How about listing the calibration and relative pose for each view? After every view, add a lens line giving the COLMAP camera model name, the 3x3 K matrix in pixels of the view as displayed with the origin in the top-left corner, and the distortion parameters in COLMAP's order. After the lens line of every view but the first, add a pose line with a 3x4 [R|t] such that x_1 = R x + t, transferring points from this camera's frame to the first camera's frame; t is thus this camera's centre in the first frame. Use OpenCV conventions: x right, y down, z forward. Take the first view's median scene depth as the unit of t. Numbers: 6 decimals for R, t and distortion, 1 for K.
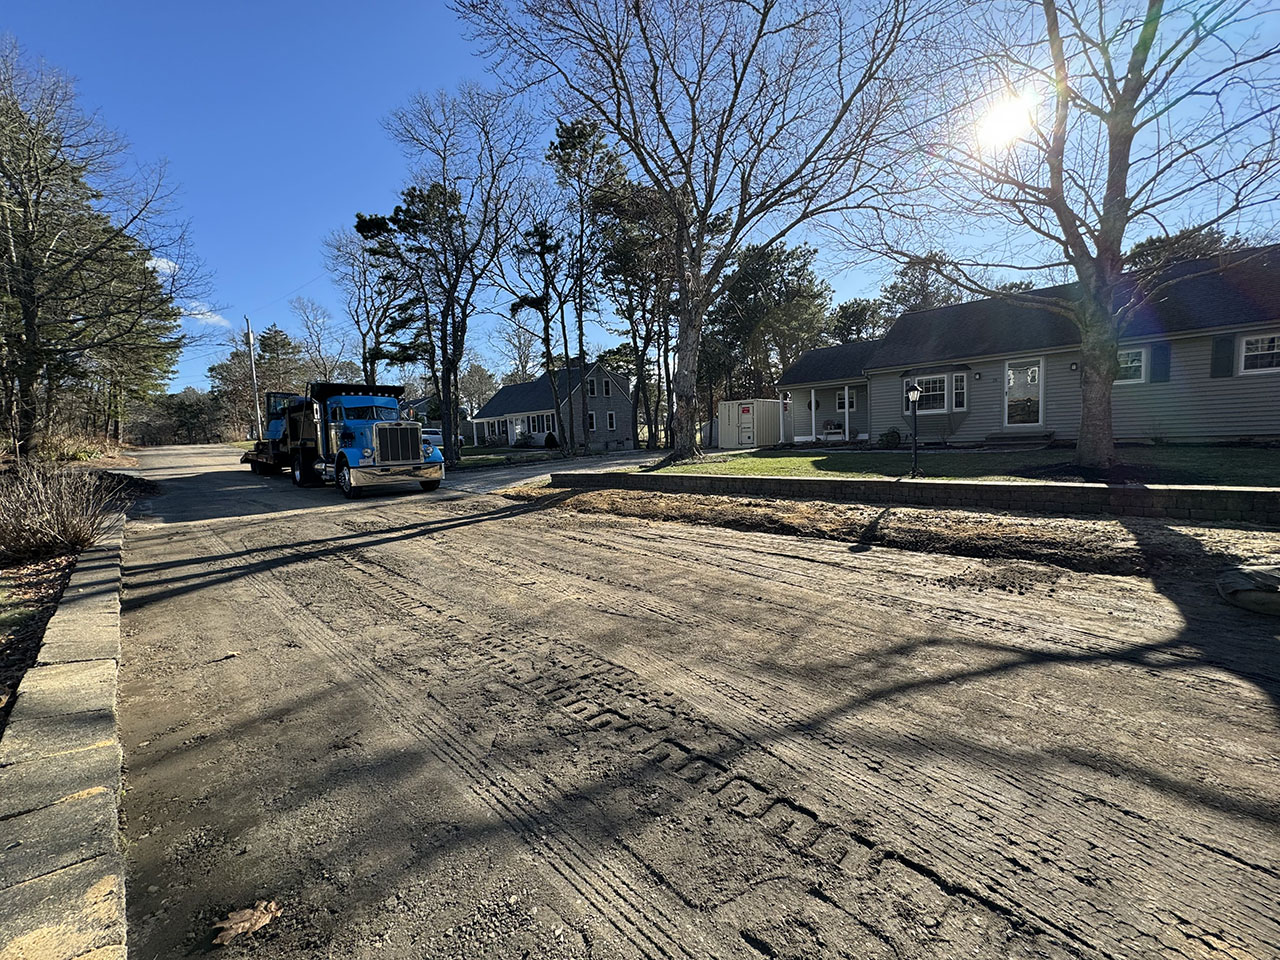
lens RADIAL K [[508.7, 0, 640.0], [0, 508.7, 480.0], [0, 0, 1]] dist [0.000055, 0.000010]
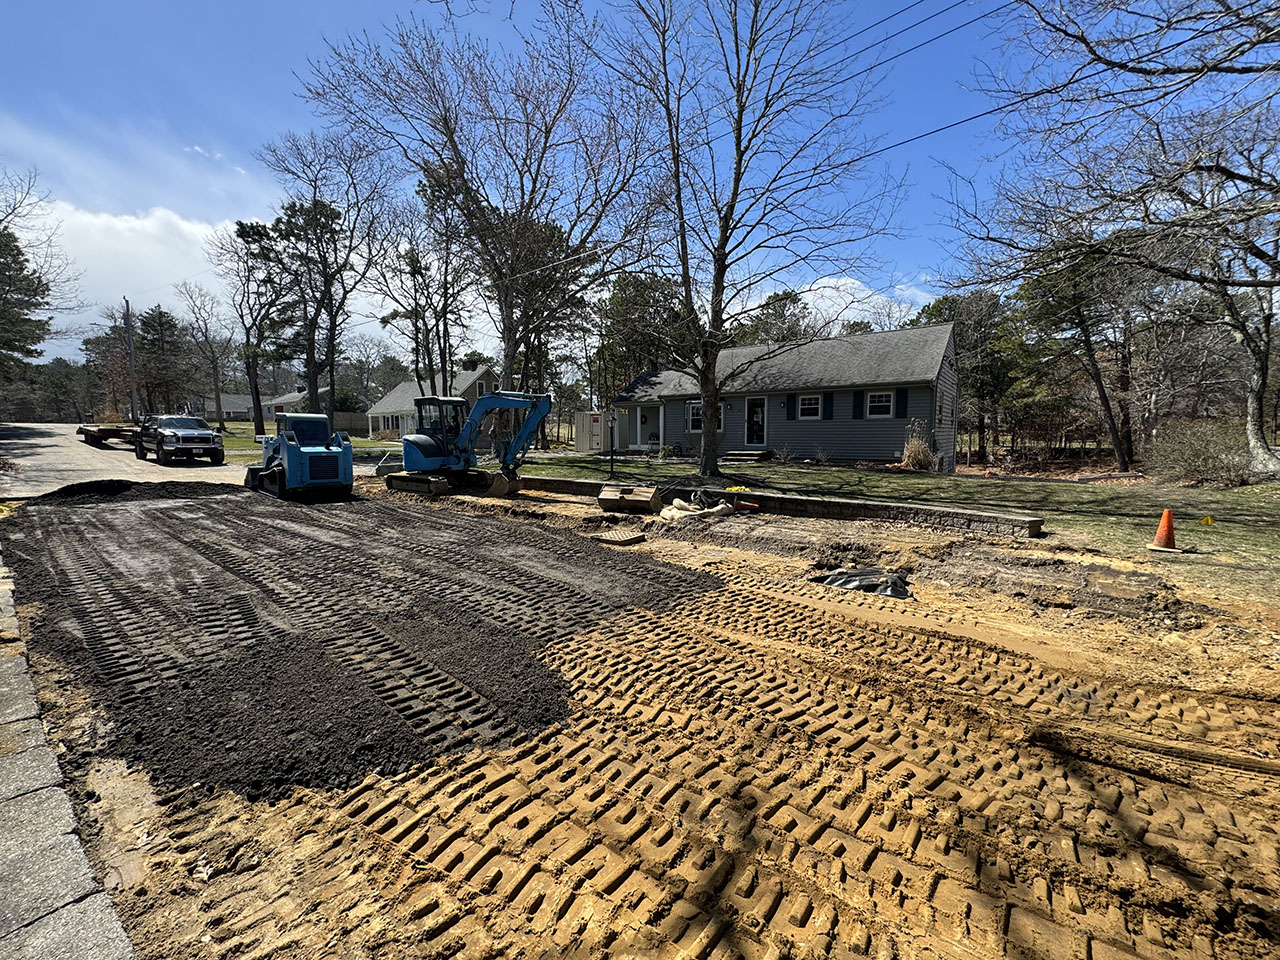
lens RADIAL K [[520.8, 0, 640.0], [0, 520.8, 480.0], [0, 0, 1]] dist [0.000209, -0.000002]
pose [[0.992300, 0.040038, 0.117210, 0.169254], [-0.039365, 0.999192, -0.008053, -0.002237], [-0.117438, 0.003377, 0.993074, -0.177593]]
